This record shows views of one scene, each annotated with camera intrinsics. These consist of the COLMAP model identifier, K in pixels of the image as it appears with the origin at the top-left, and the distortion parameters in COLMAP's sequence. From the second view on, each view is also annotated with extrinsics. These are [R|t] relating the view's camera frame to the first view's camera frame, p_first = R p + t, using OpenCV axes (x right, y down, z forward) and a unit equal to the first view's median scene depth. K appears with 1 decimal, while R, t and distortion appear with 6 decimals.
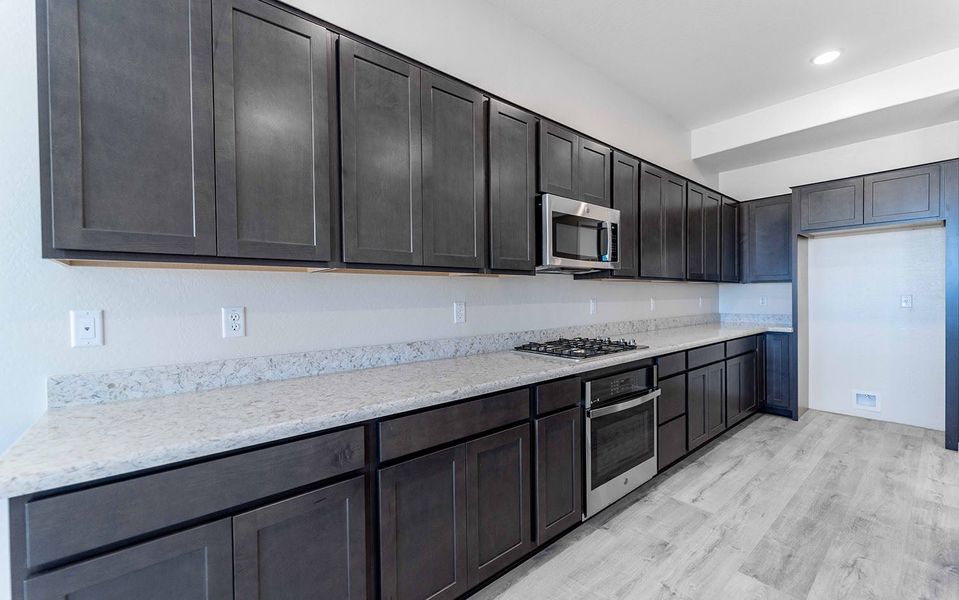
lens RADIAL K [[388.3, 0, 478.2], [0, 388.3, 302.9], [0, 0, 1]] dist [-0.001467, -0.000084]
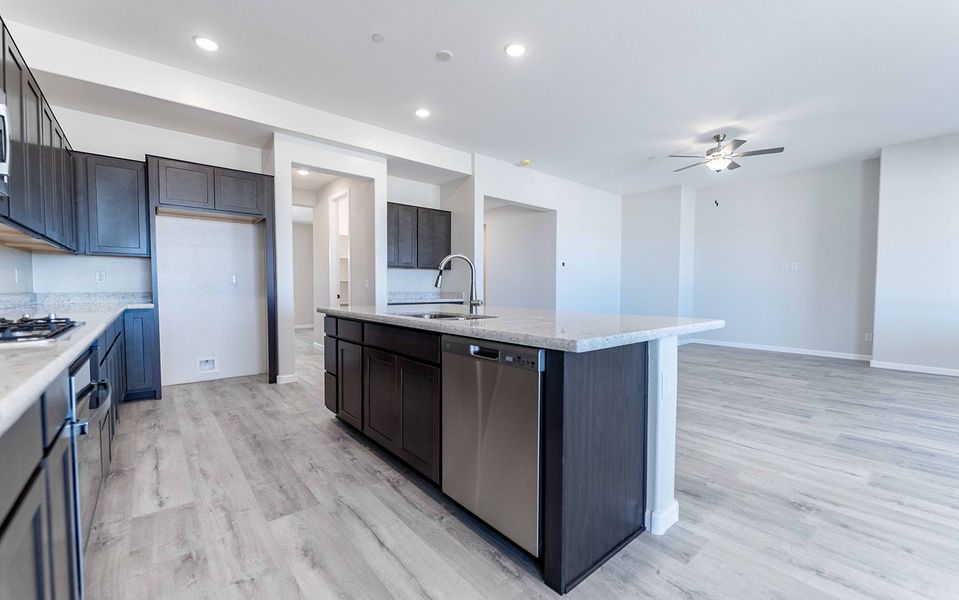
lens RADIAL K [[388.3, 0, 478.2], [0, 388.3, 302.9], [0, 0, 1]] dist [-0.001467, -0.000084]
pose [[-0.001925, -0.030146, 0.999544, -0.243842], [0.012562, 0.999466, 0.030167, 0.070980], [-0.999919, 0.012614, -0.001545, 0.330556]]
